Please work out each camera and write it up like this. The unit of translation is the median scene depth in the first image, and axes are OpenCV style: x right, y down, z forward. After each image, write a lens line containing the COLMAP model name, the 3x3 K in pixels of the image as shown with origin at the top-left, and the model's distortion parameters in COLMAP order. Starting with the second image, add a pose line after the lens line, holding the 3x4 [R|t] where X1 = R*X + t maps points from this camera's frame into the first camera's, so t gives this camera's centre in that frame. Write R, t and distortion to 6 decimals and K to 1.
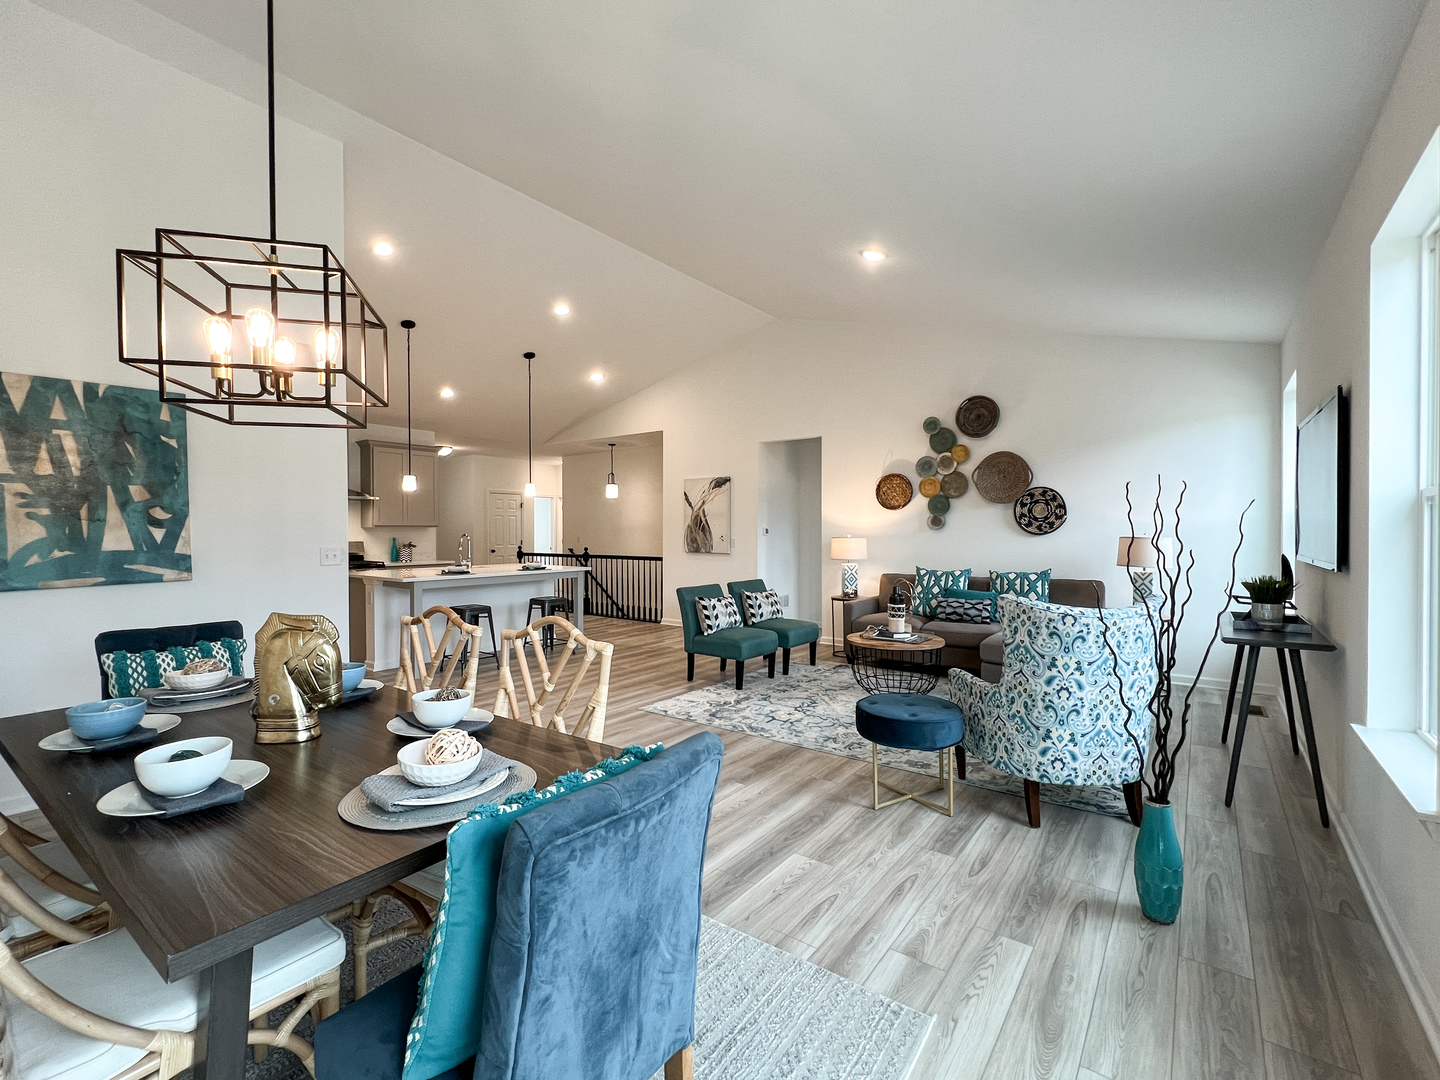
lens RADIAL K [[583.9, 0, 700.3], [0, 583.9, 532.5], [0, 0, 1]] dist [0.001022, -0.000281]
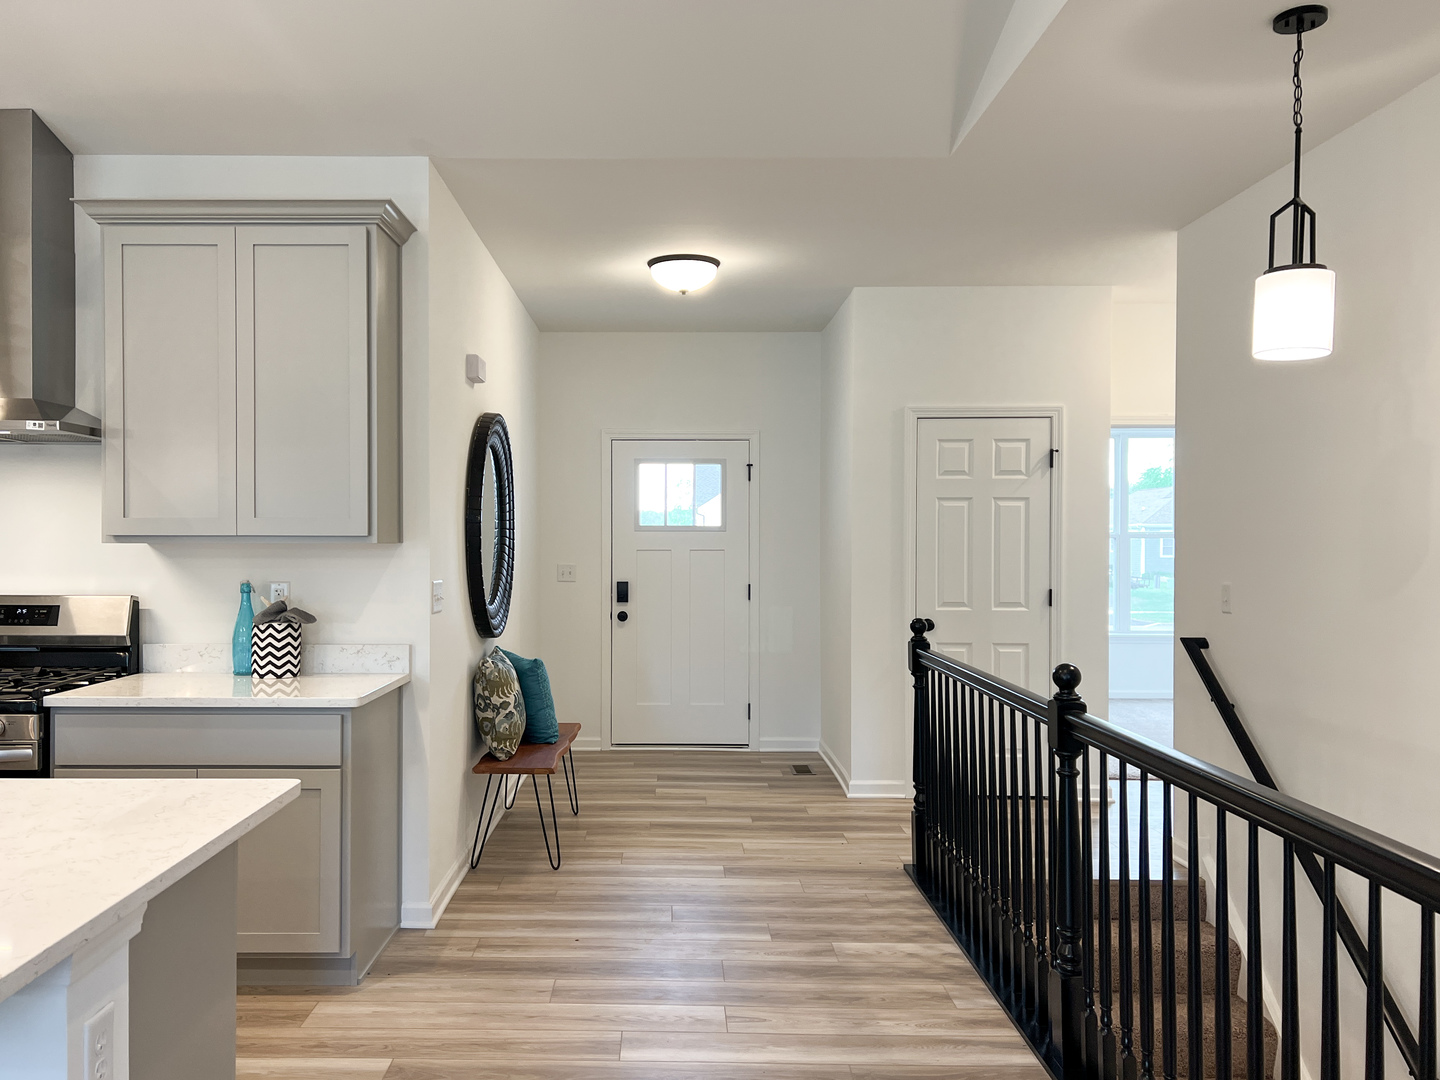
lens RADIAL K [[1104.9, 0, 668.7], [0, 1104.9, 542.2], [0, 0, 1]] dist [0.065584, -0.090206]
pose [[0.614758, 0.005274, -0.788698, -0.029249], [-0.007713, 0.999970, 0.000674, -0.016076], [0.788678, 0.005669, 0.614780, 1.299153]]
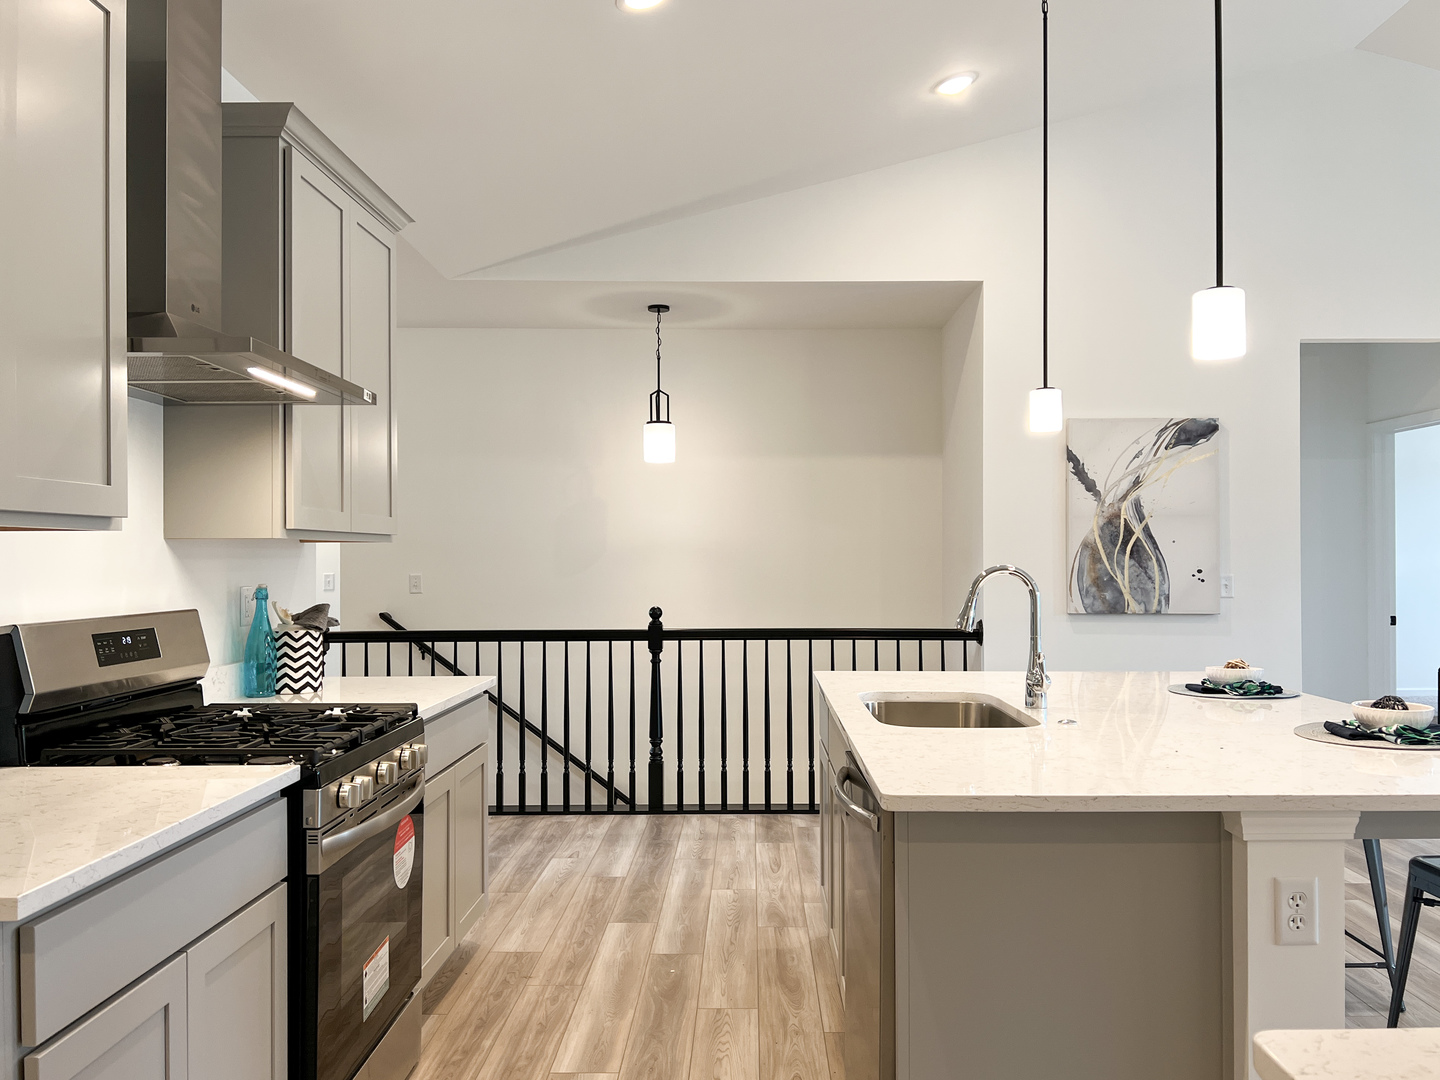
lens RADIAL K [[1133.6, 0, 705.2], [0, 1133.6, 555.0], [0, 0, 1]] dist [0.106680, -0.146632]
pose [[0.801989, 0.002839, 0.597332, -1.007037], [0.003181, 0.999954, -0.009023, 0.002584], [-0.597331, 0.009136, 0.801943, 0.852489]]
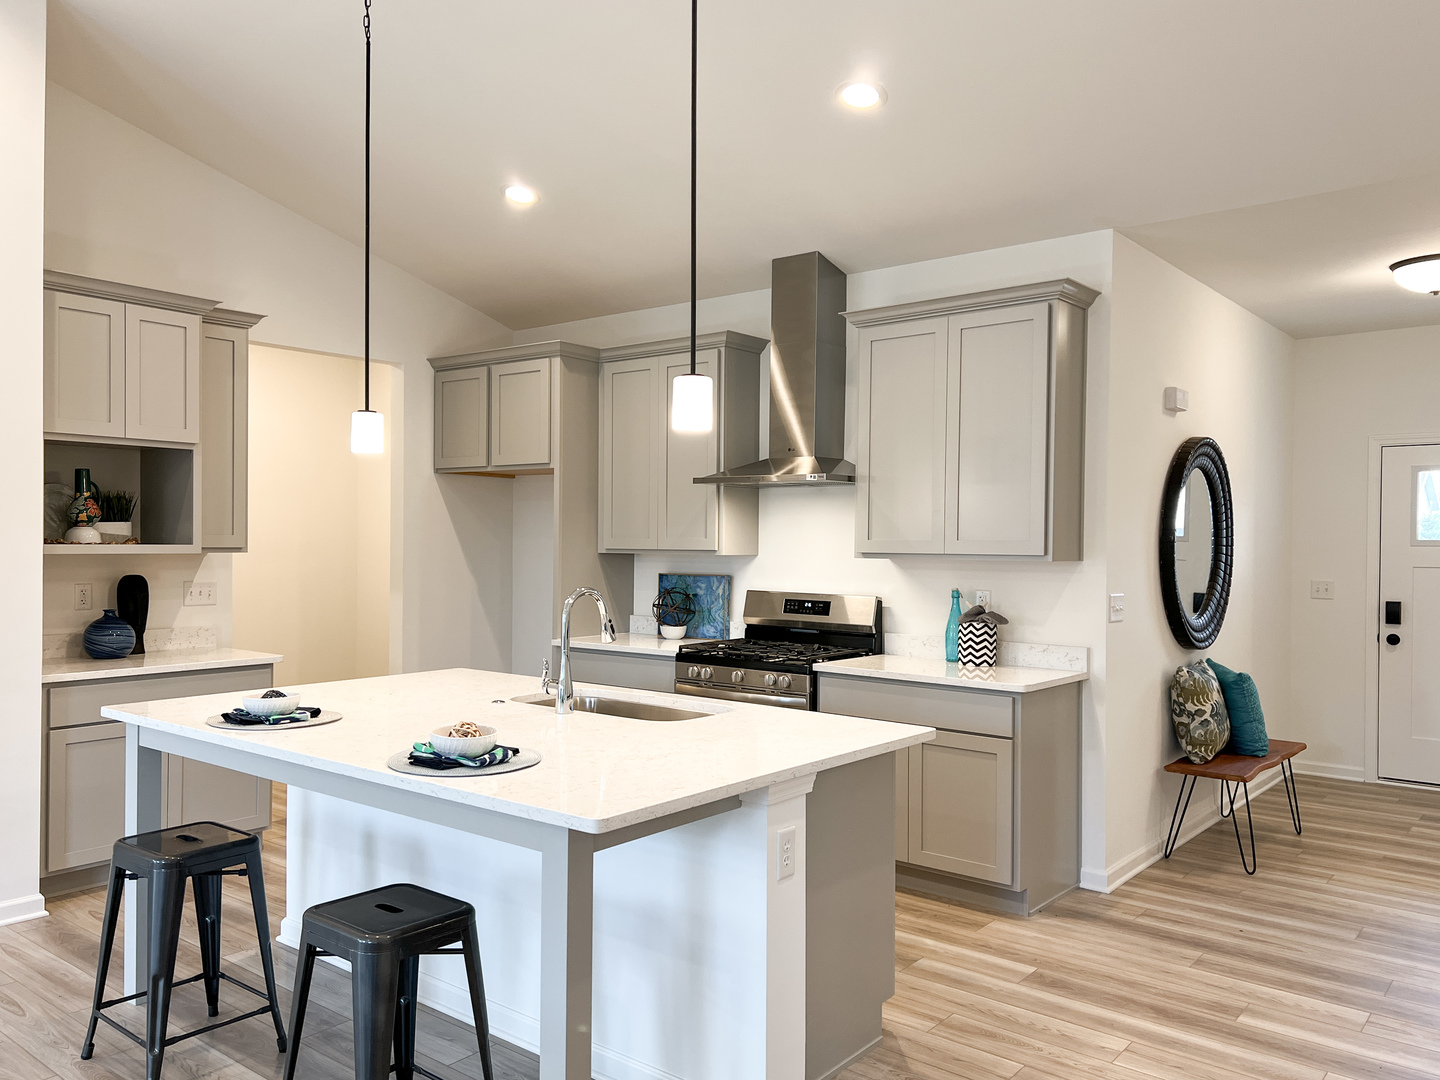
lens RADIAL K [[1133.6, 0, 705.2], [0, 1133.6, 555.0], [0, 0, 1]] dist [0.106680, -0.146632]
pose [[-0.009796, 0.015669, -0.999829, 0.192633], [-0.015160, 0.999760, 0.015817, -0.028891], [0.999837, 0.015312, -0.009556, 1.327970]]
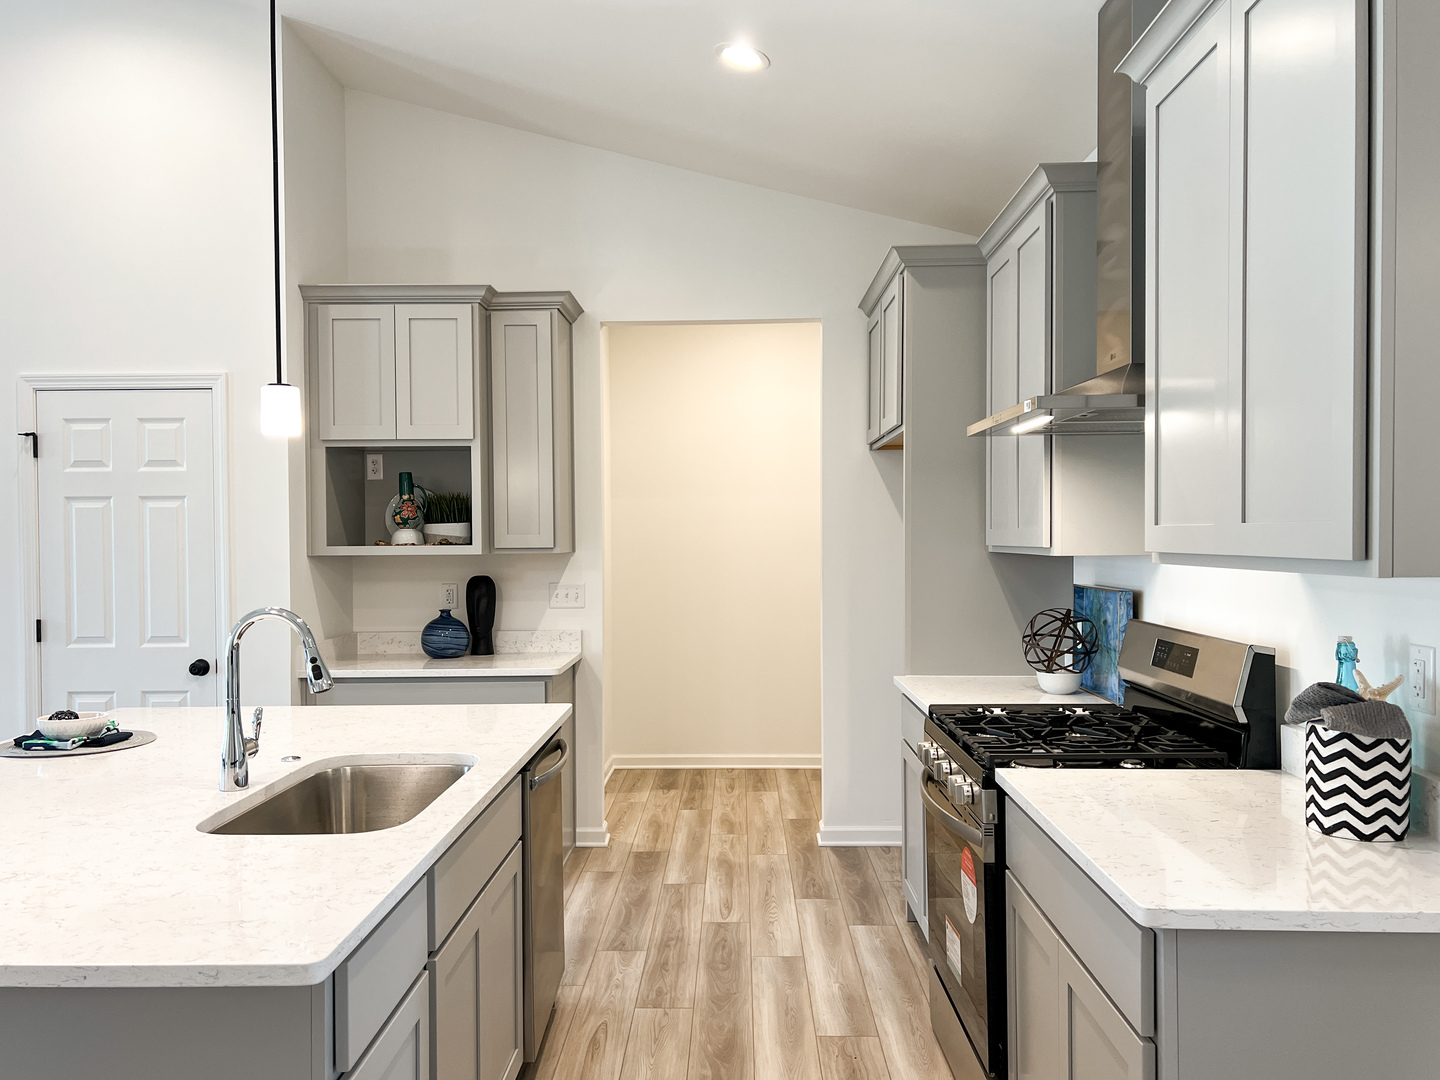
lens RADIAL K [[1159.5, 0, 811.4], [0, 1159.5, 553.9], [0, 0, 1]] dist [0.113797, -0.152449]
pose [[-0.814081, 0.019752, -0.580416, -0.396854], [0.007014, 0.999683, 0.024183, -0.029468], [0.580709, 0.015616, -0.813961, 1.773547]]
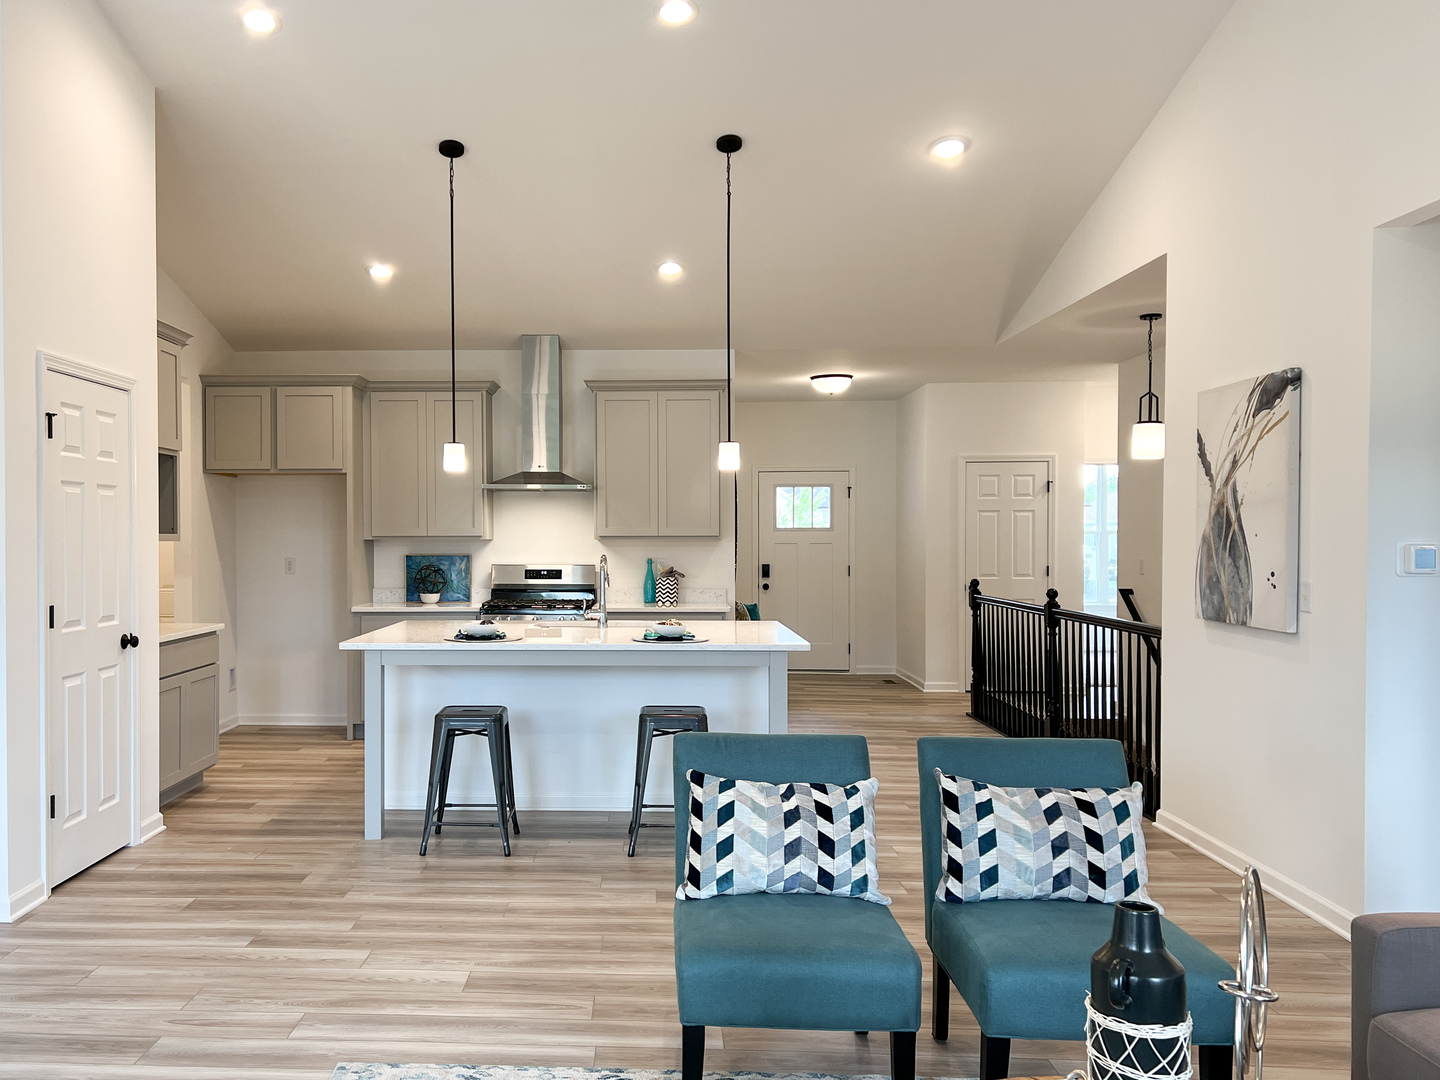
lens RADIAL K [[1120.6, 0, 654.9], [0, 1120.6, 544.6], [0, 0, 1]] dist [0.097369, -0.147409]
pose [[0.608304, 0.007865, -0.793665, 0.447711], [-0.004394, 0.999969, 0.006542, -0.015539], [0.793692, -0.000492, 0.608319, 0.585697]]
